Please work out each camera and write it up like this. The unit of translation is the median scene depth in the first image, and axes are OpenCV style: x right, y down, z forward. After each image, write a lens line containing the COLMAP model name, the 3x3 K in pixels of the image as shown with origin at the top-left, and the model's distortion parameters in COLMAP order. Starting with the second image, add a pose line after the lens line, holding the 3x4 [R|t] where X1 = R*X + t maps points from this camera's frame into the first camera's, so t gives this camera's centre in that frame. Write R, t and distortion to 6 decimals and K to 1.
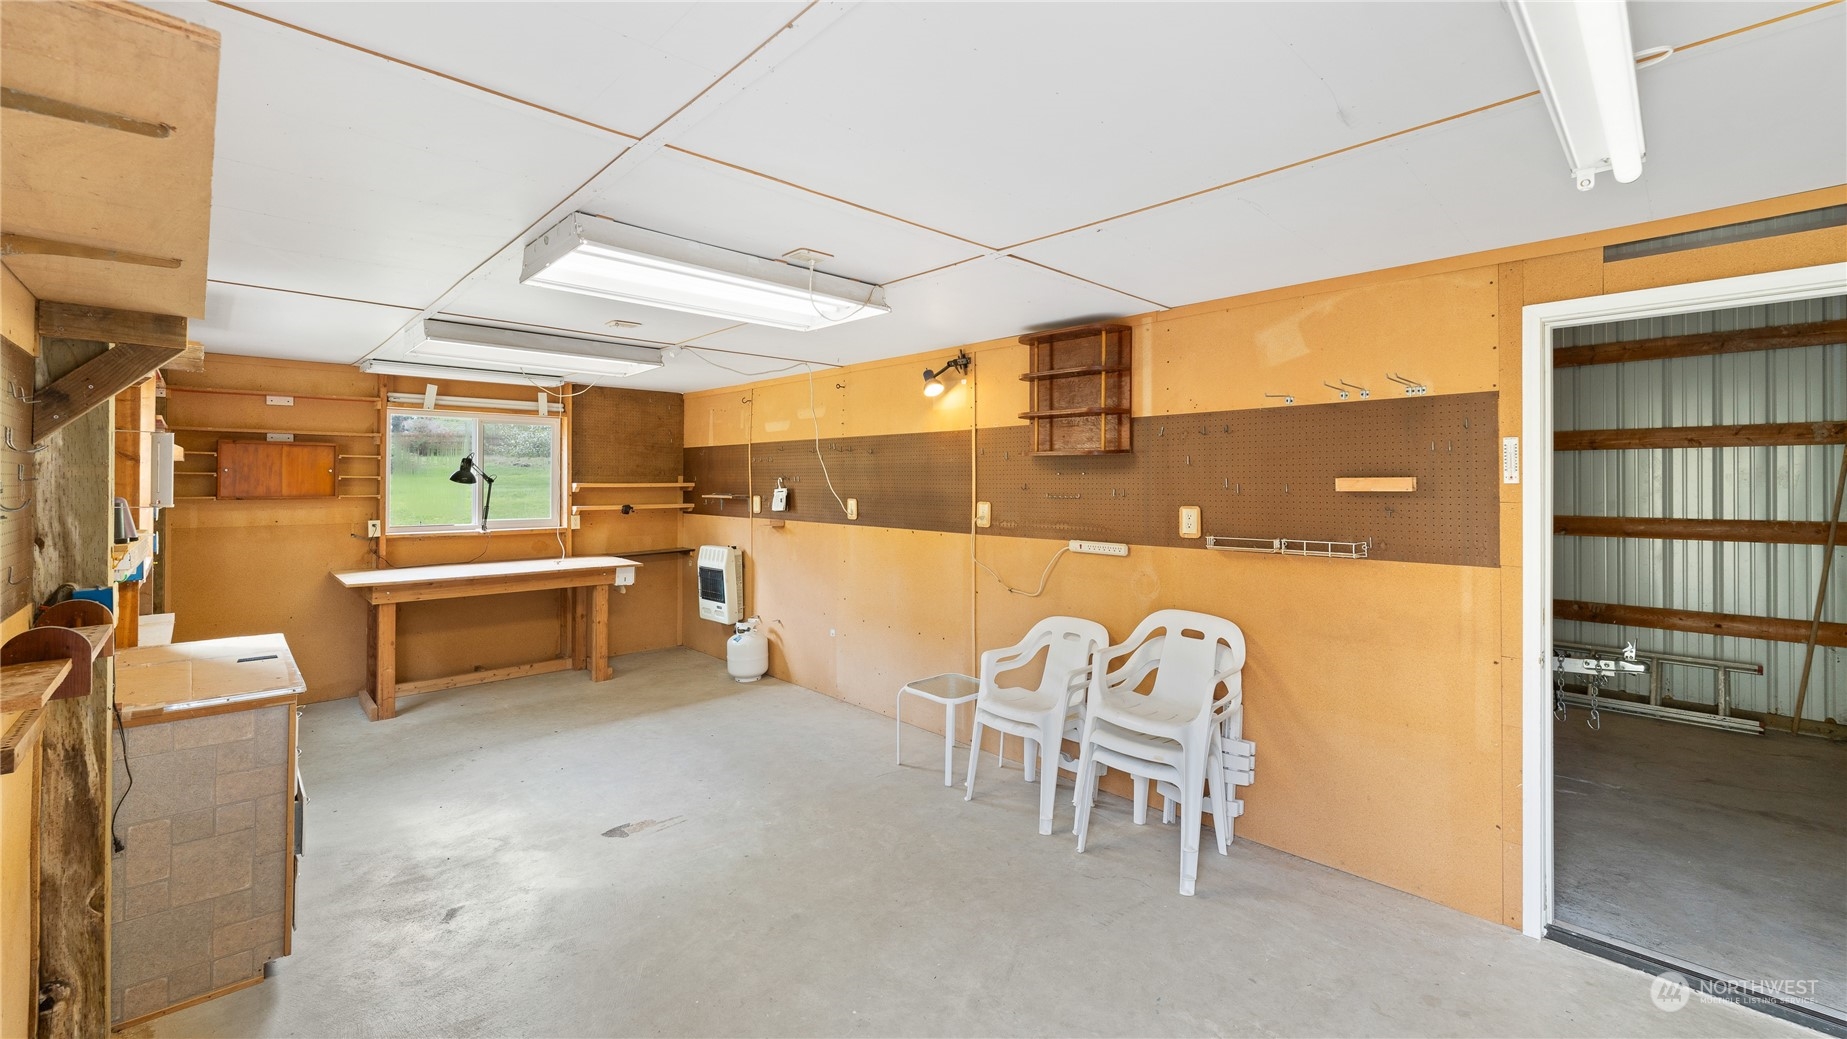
lens RADIAL K [[755.5, 0, 911.9], [0, 755.5, 478.8], [0, 0, 1]] dist [0.001685, -0.001282]
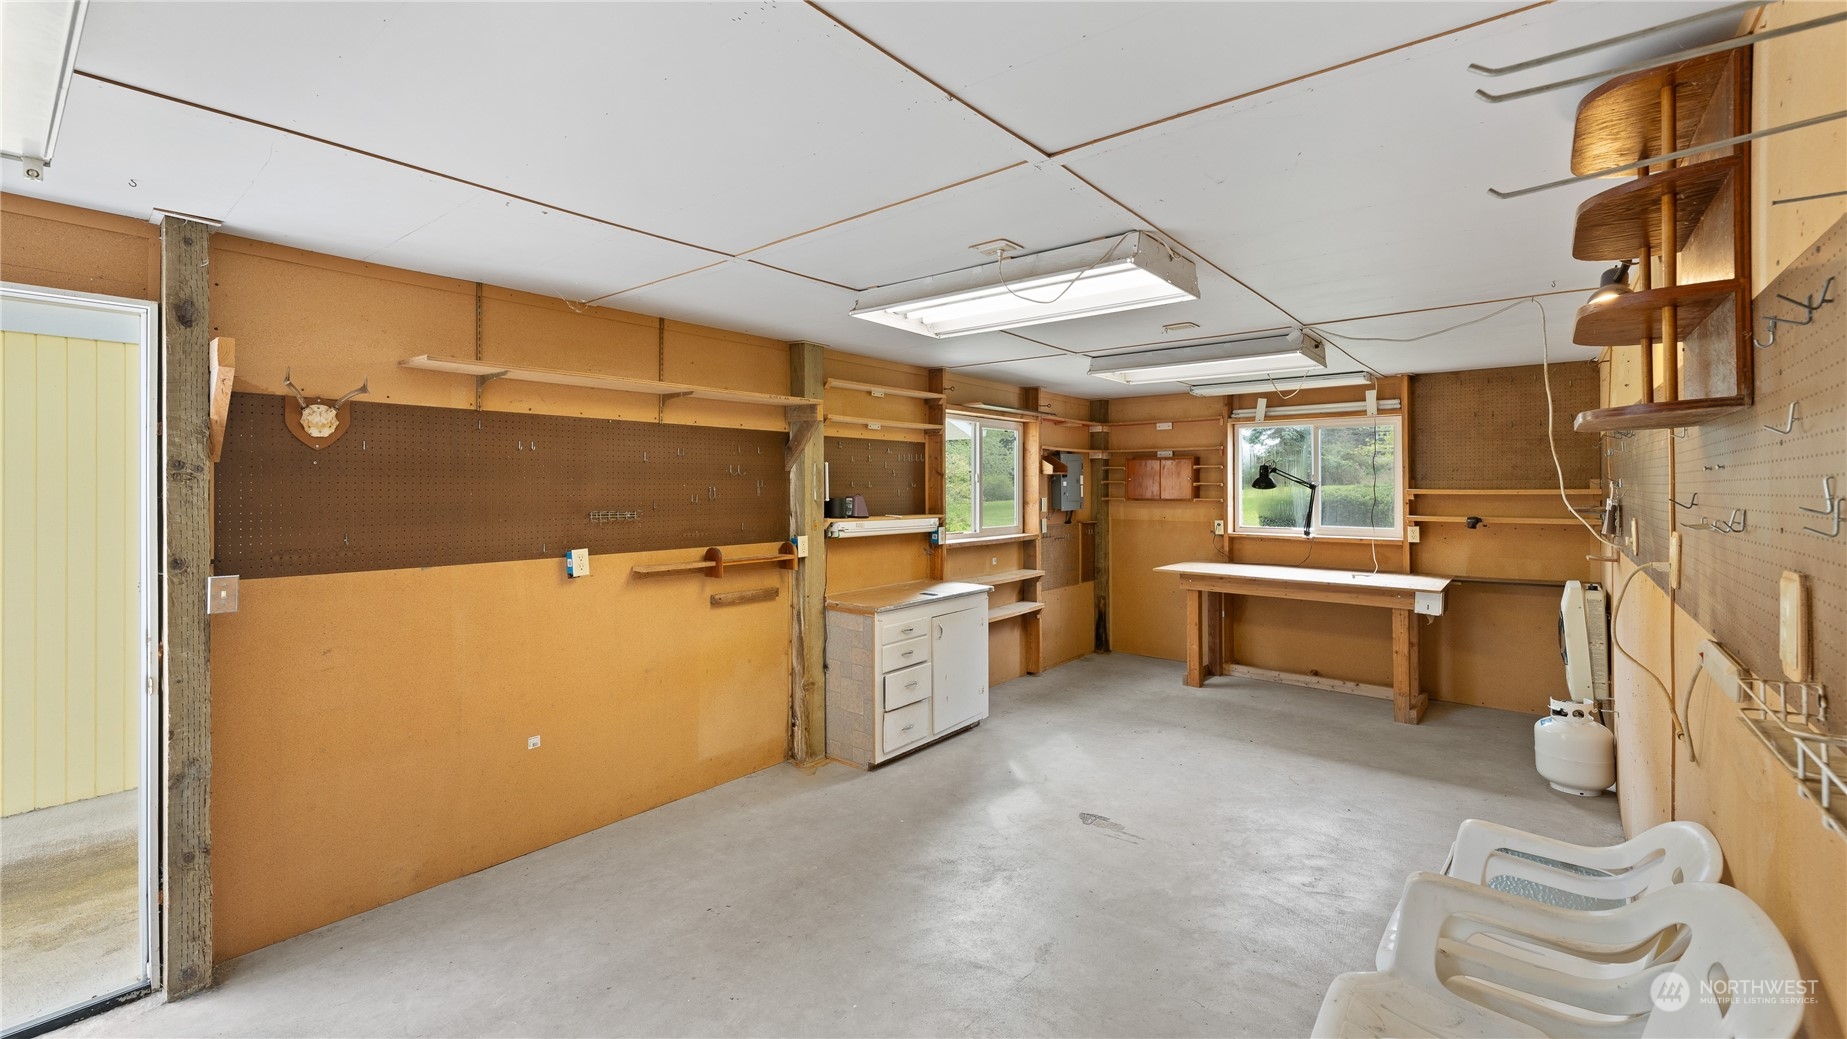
lens RADIAL K [[755.5, 0, 929.2], [0, 755.5, 482.8], [0, 0, 1]] dist [0.001685, -0.001282]
pose [[0.131720, -0.006284, -0.991267, 0.366331], [0.003977, 0.999975, -0.005811, 0.001502], [0.991279, -0.003177, 0.131742, 0.368624]]
